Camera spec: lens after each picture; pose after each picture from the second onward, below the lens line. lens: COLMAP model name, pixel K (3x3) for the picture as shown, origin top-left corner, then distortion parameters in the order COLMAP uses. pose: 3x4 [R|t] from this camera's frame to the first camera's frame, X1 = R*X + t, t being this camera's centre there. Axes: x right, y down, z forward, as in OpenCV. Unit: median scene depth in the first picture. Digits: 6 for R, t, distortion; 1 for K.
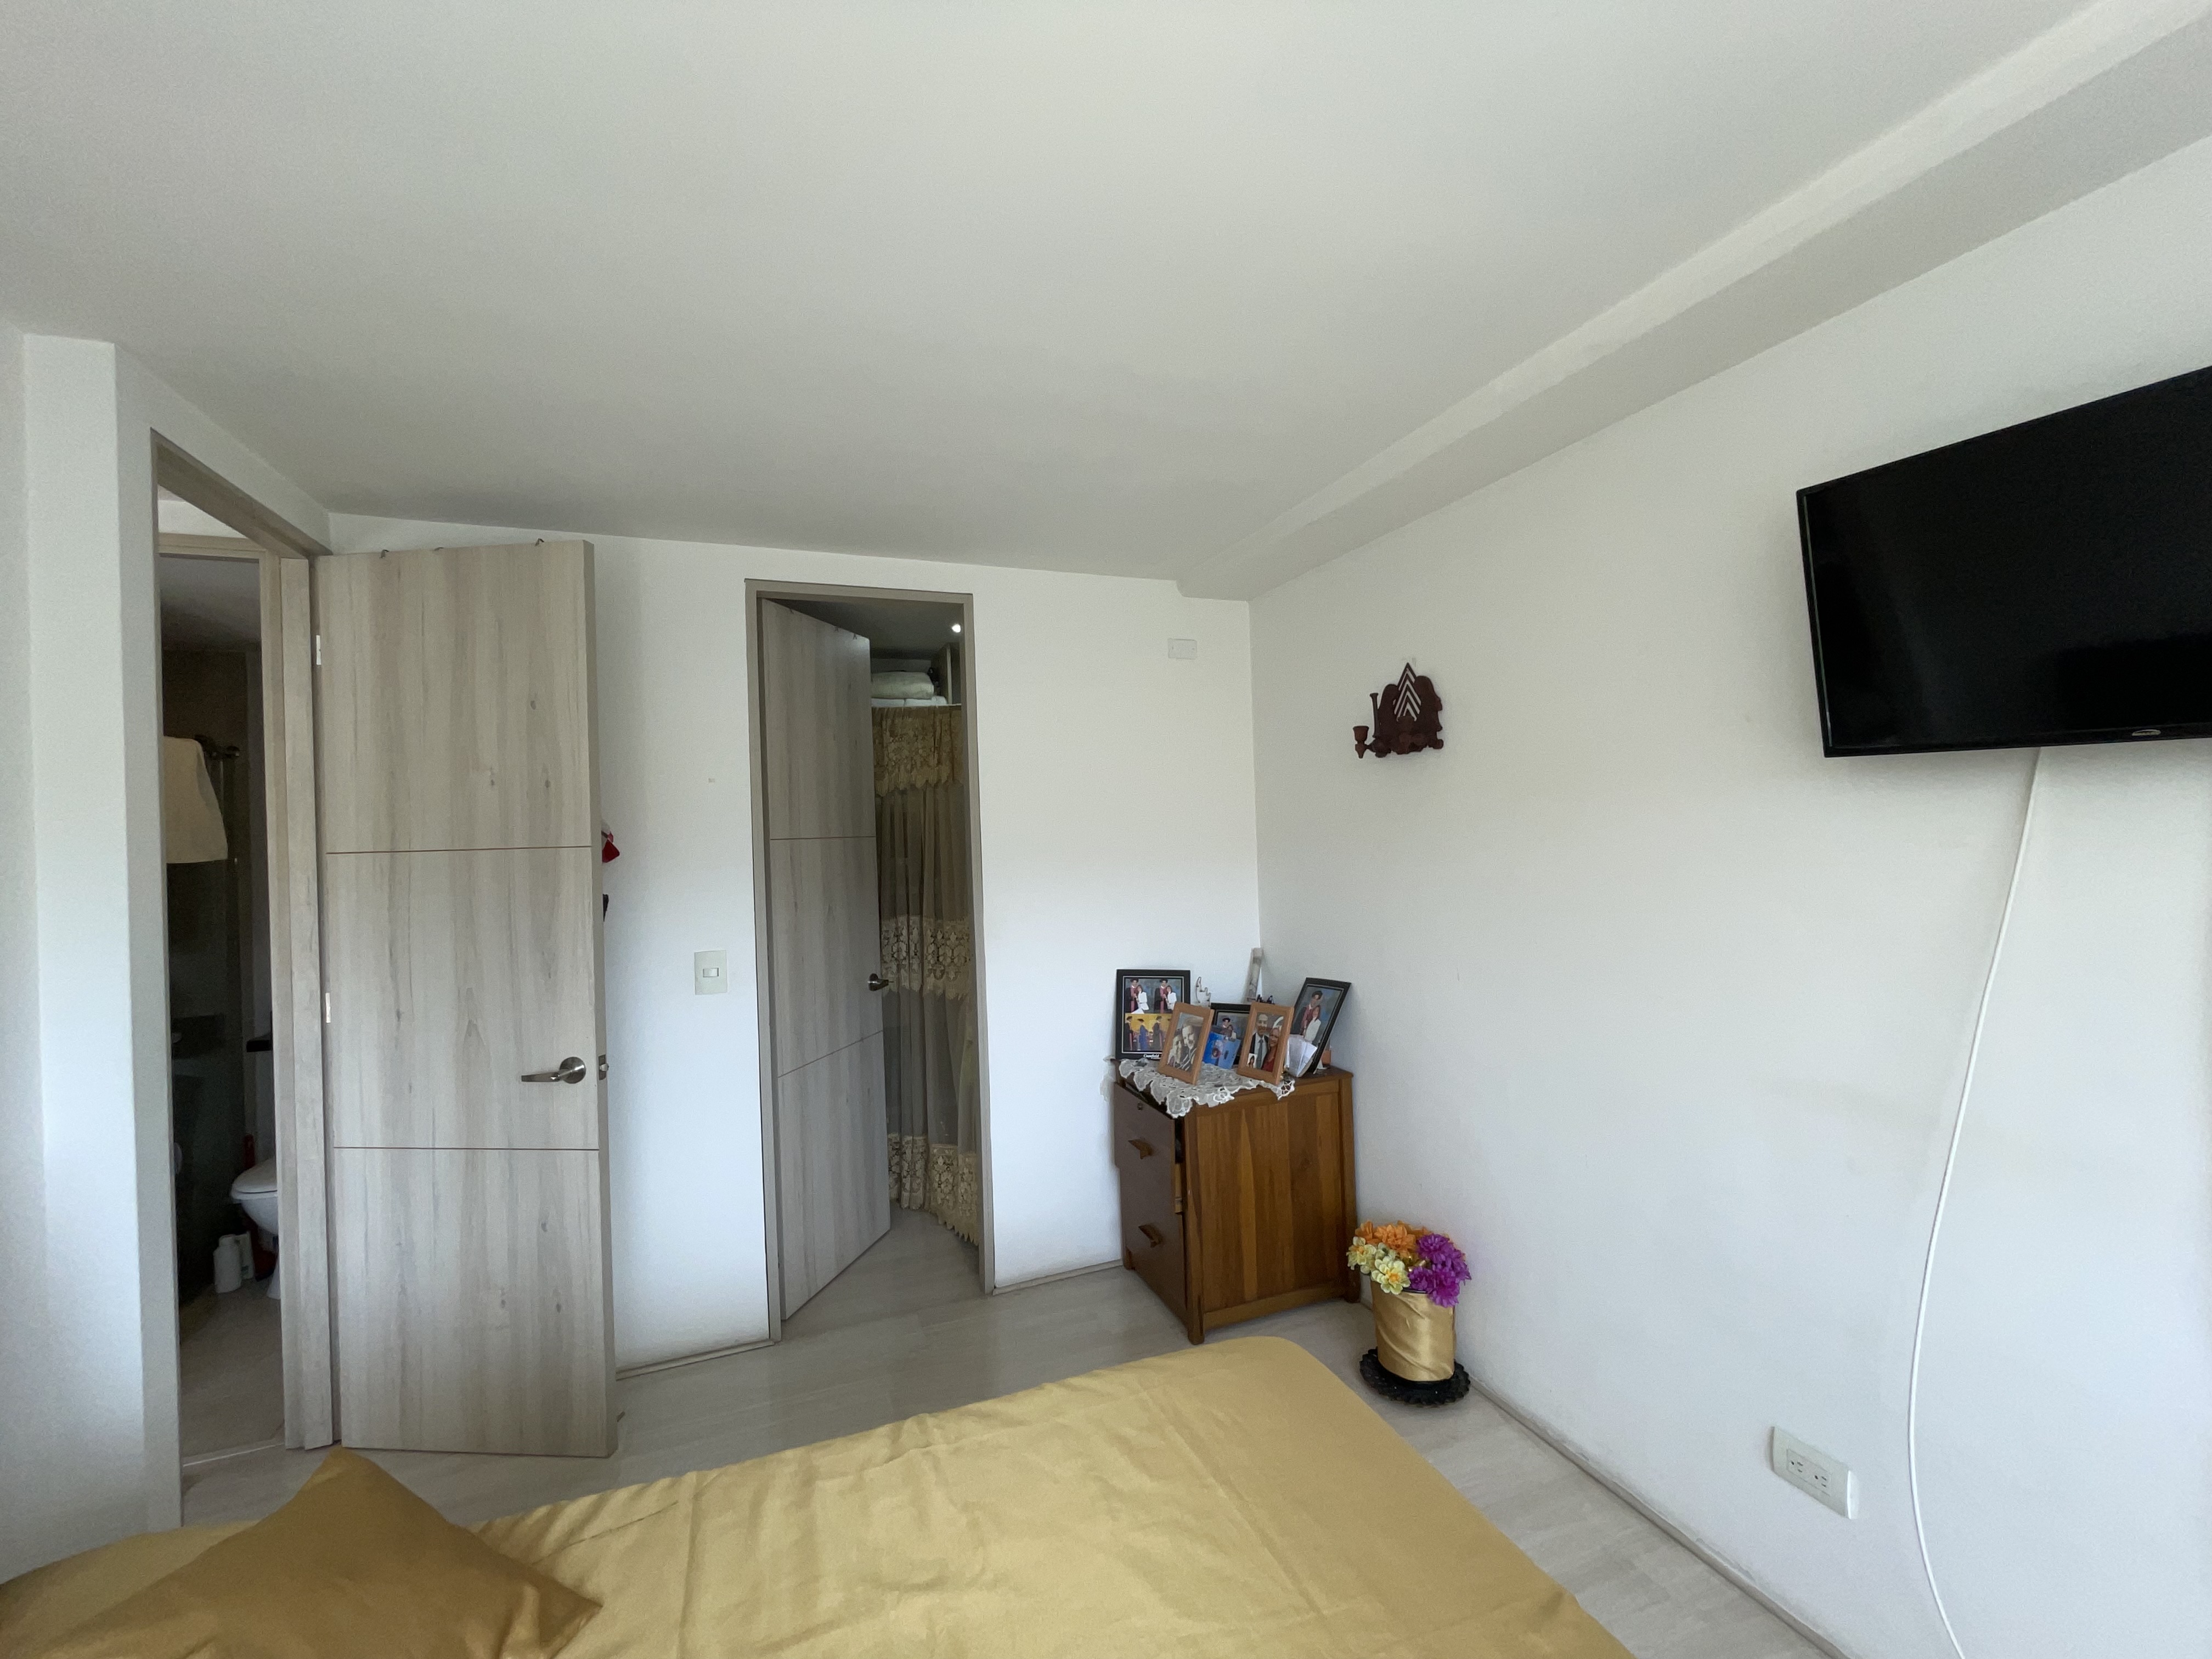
lens RADIAL K [[896.5, 0, 1106.0], [0, 896.5, 829.5], [0, 0, 1]] dist [-0.000914, -0.000209]
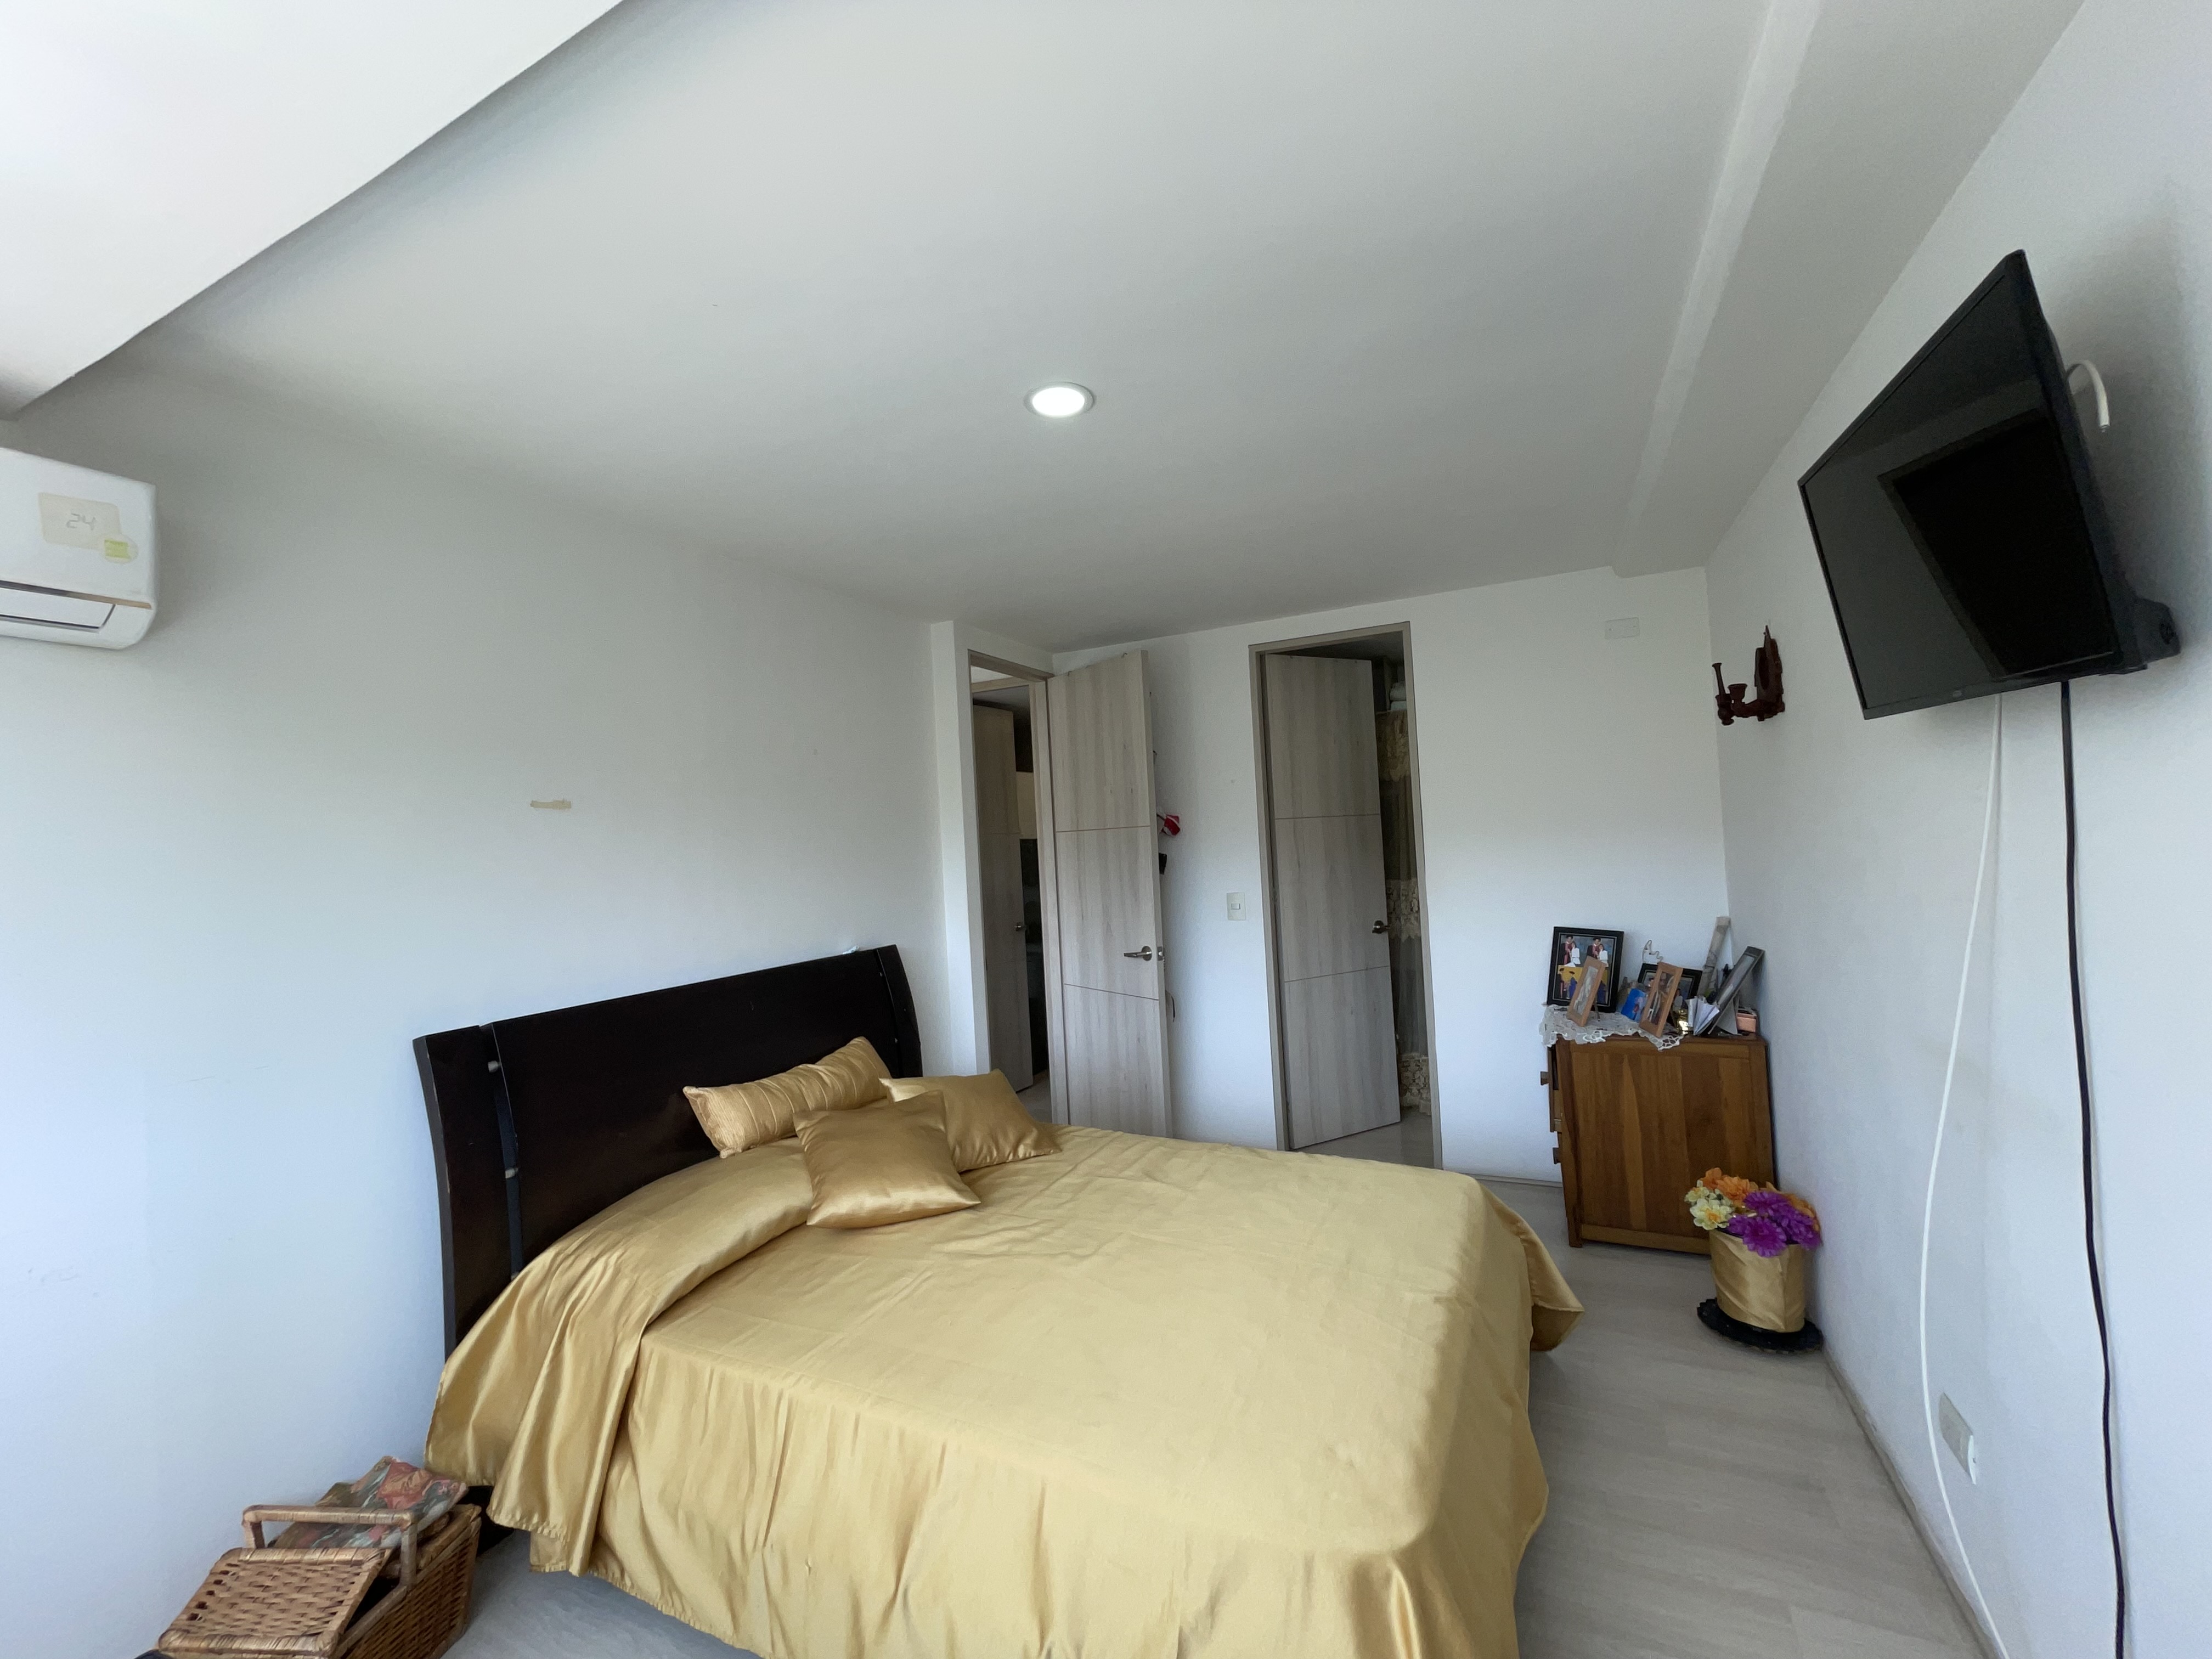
lens RADIAL K [[898.2, 0, 1108.9], [0, 898.2, 826.4], [0, 0, 1]] dist [-0.002462, 0.000038]
pose [[0.681663, -0.017072, -0.731467, 0.519851], [0.033455, 0.999409, 0.007852, 0.002988], [0.730901, -0.029824, 0.681831, -0.199135]]
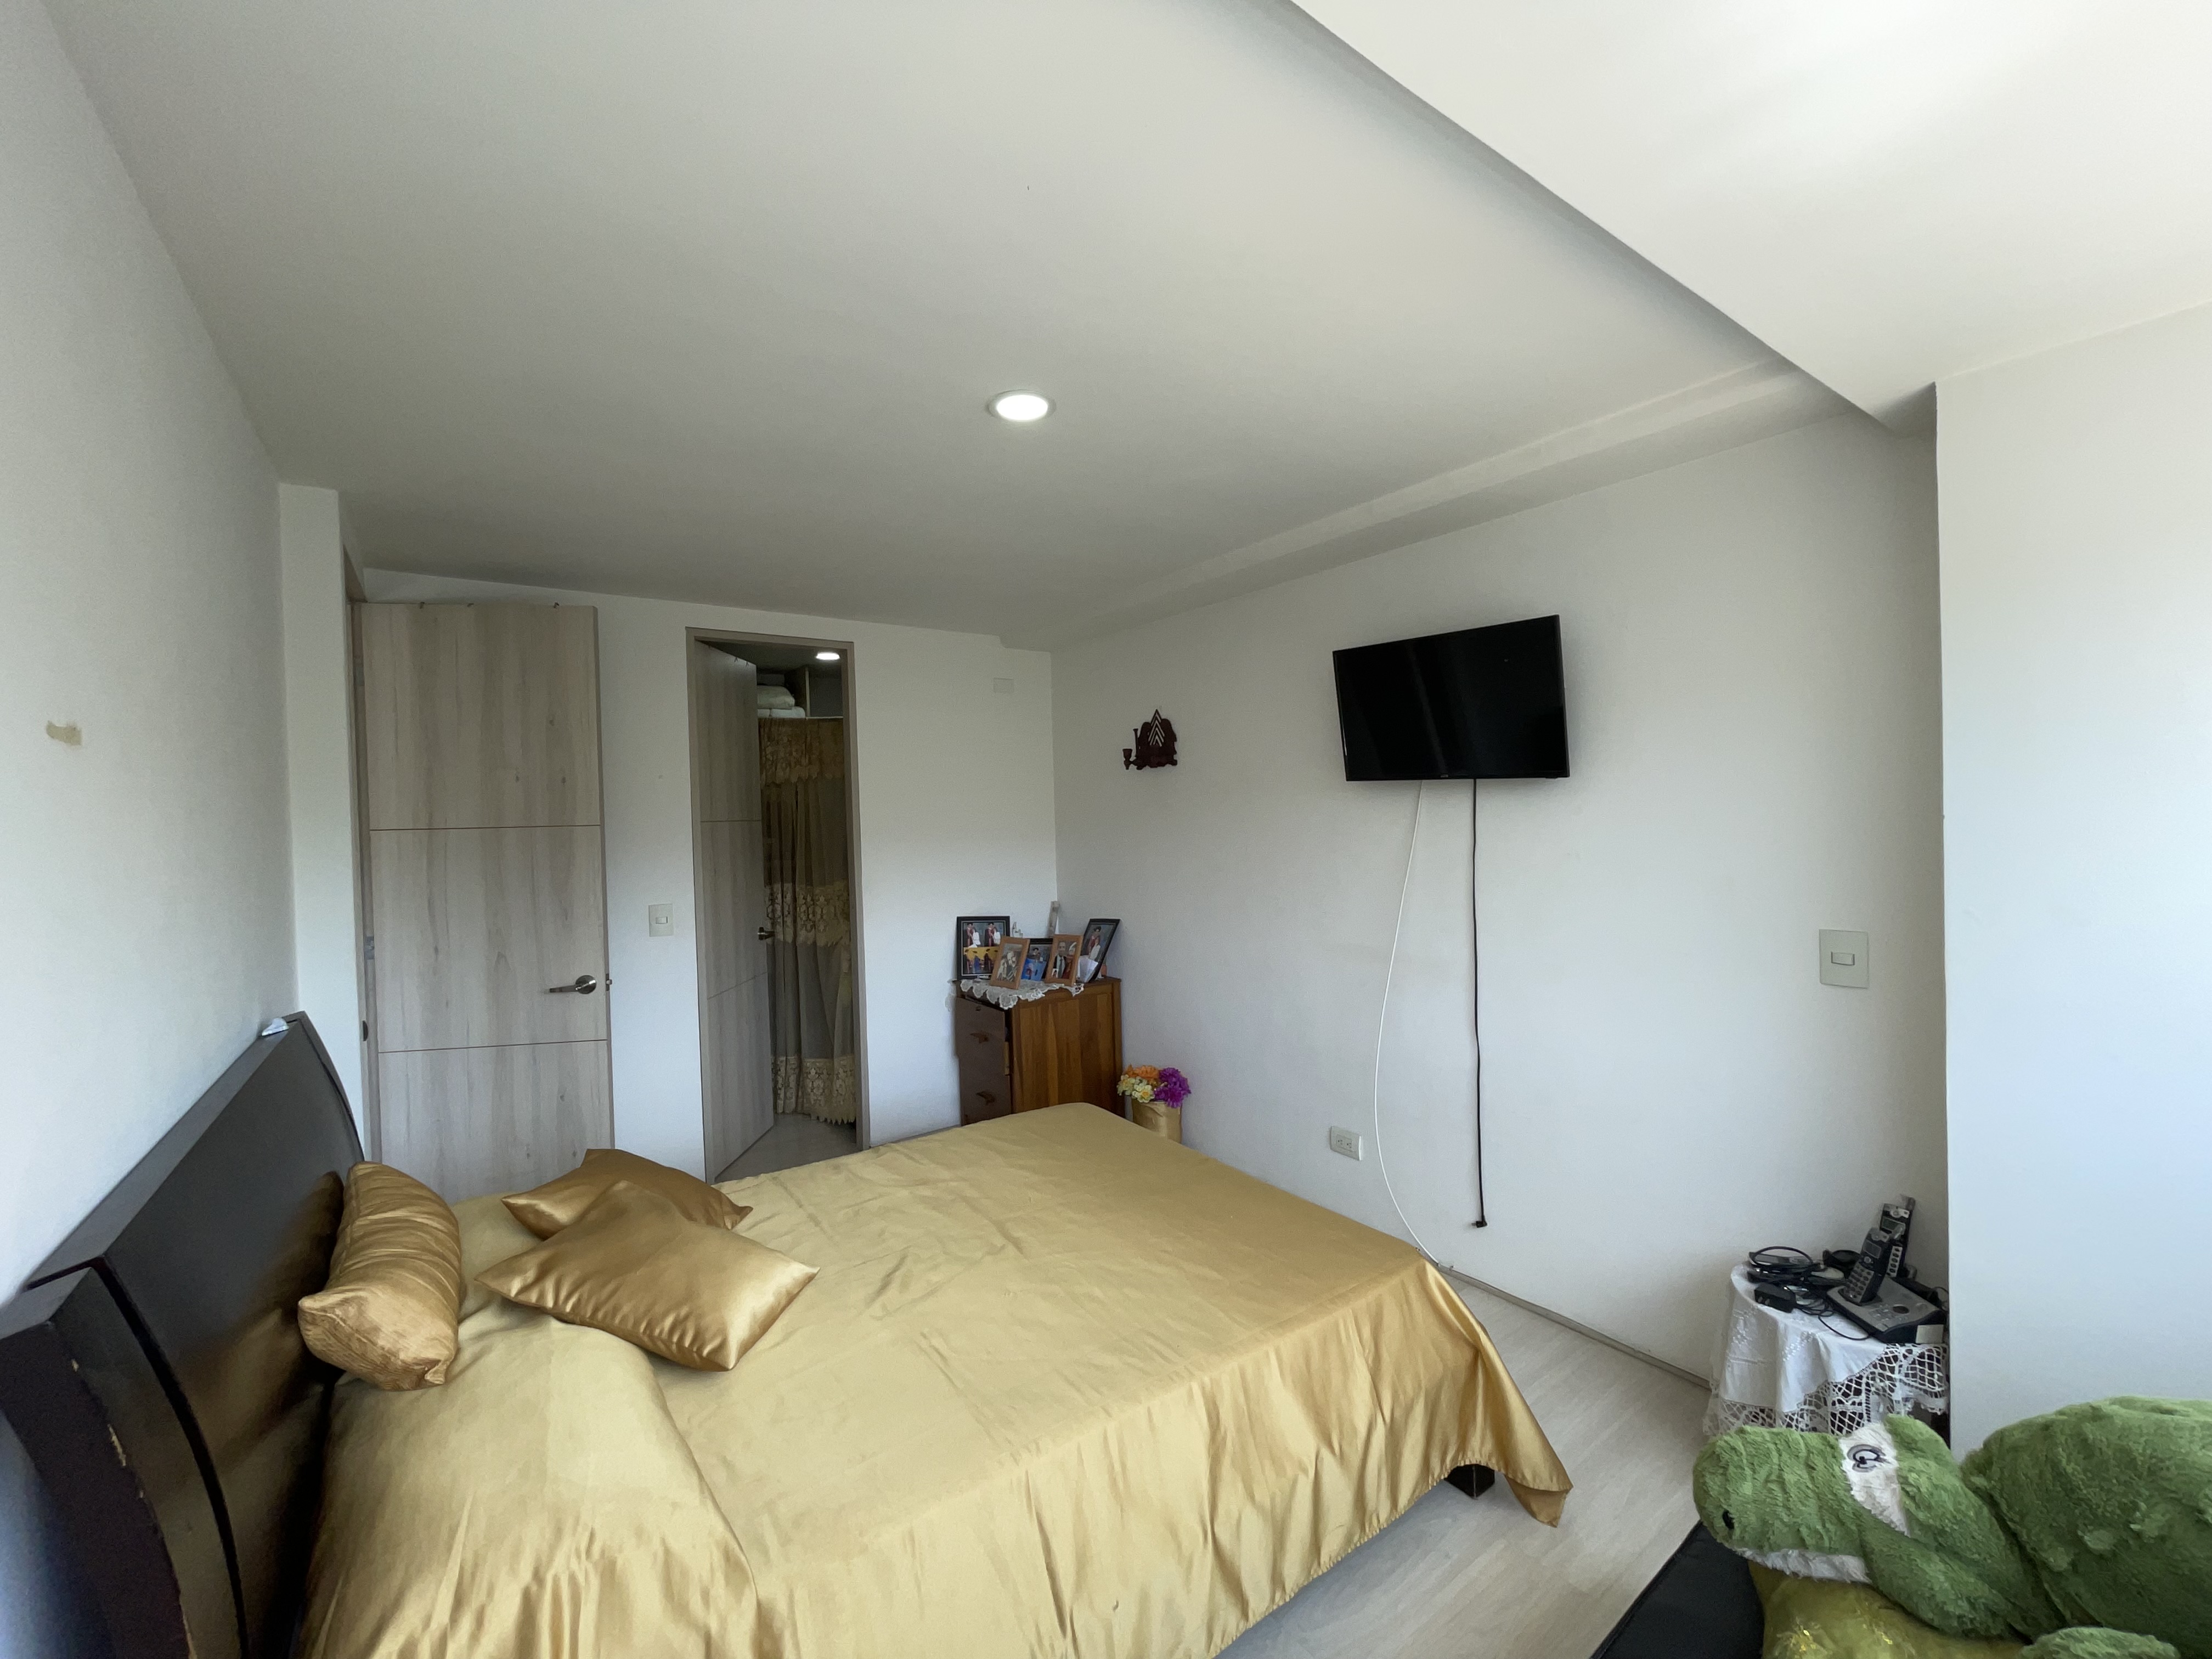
lens RADIAL K [[898.2, 0, 1108.9], [0, 898.2, 826.4], [0, 0, 1]] dist [-0.002462, 0.000038]
pose [[0.967147, 0.002422, 0.254206, -0.129135], [-0.004785, 0.999951, 0.008675, 0.003785], [-0.254172, -0.009606, 0.967111, -0.453457]]
